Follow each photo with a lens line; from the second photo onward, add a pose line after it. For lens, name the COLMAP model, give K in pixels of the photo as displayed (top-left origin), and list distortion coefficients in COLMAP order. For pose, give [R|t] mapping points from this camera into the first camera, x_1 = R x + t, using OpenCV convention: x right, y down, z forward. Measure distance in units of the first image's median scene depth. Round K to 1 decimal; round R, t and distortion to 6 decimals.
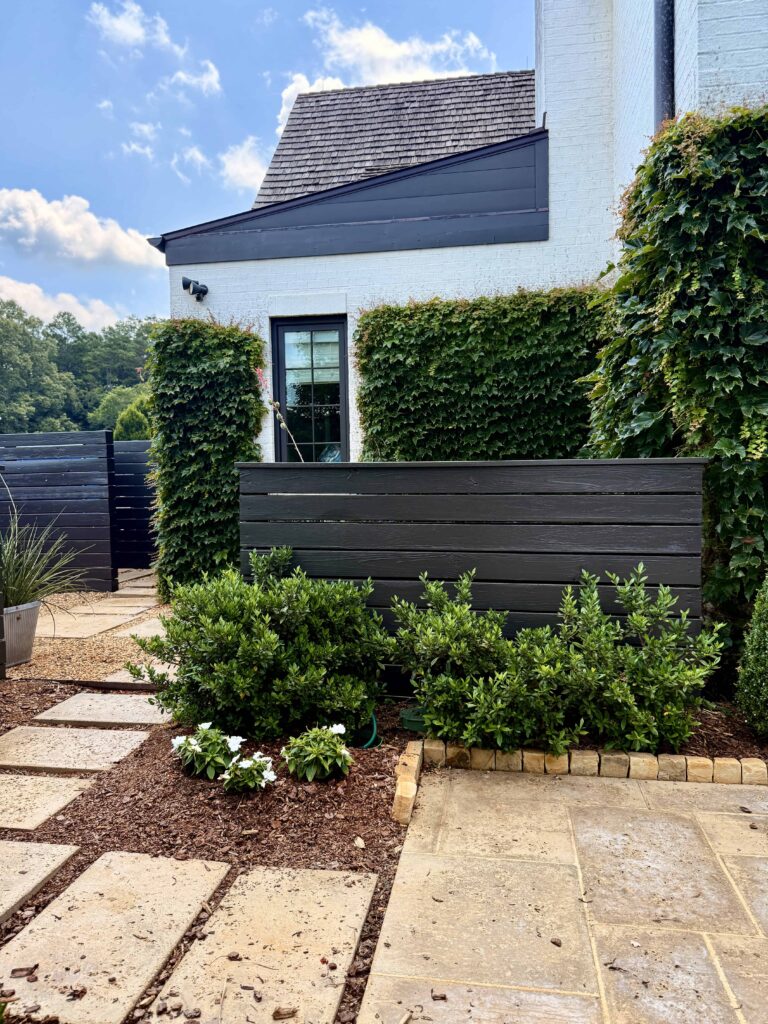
lens RADIAL K [[721.3, 0, 385.4], [0, 721.3, 512.9], [0, 0, 1]] dist [0.013558, -0.001179]
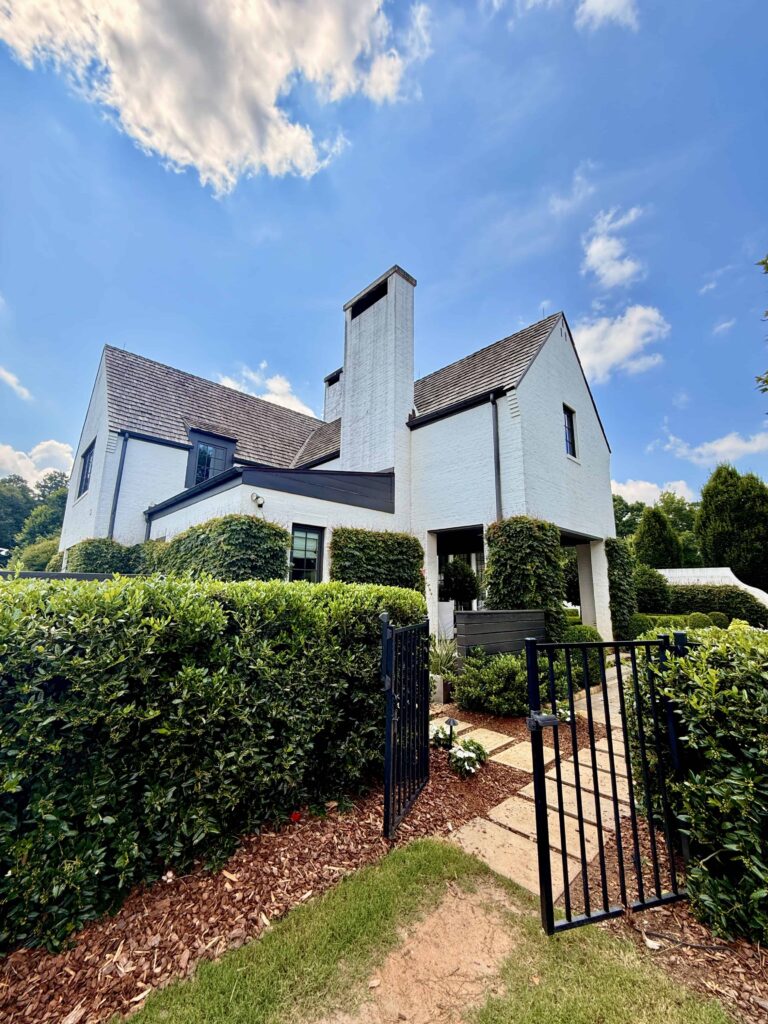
lens RADIAL K [[412.6, 0, 384.2], [0, 412.6, 508.8], [0, 0, 1]] dist [0.000008, 0.000000]
pose [[0.615243, 0.178730, 0.767809, -0.869532], [0.009751, 0.972161, -0.234112, -0.044136], [-0.788277, 0.151523, 0.596373, 0.134066]]
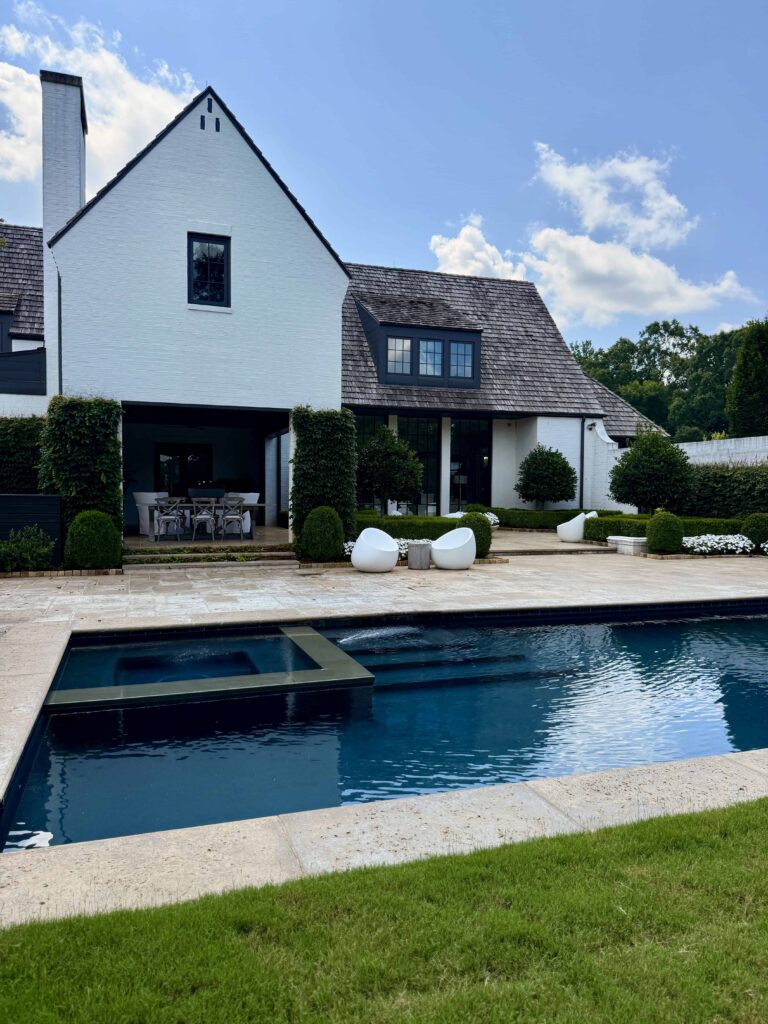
lens RADIAL K [[721.3, 0, 382.7], [0, 721.3, 511.3], [0, 0, 1]] dist [0.013558, -0.001179]
pose [[0.880778, 0.004282, 0.473509, 0.073833], [0.004614, 0.999834, -0.017623, 0.036926], [-0.473506, 0.017707, 0.880613, -1.449266]]
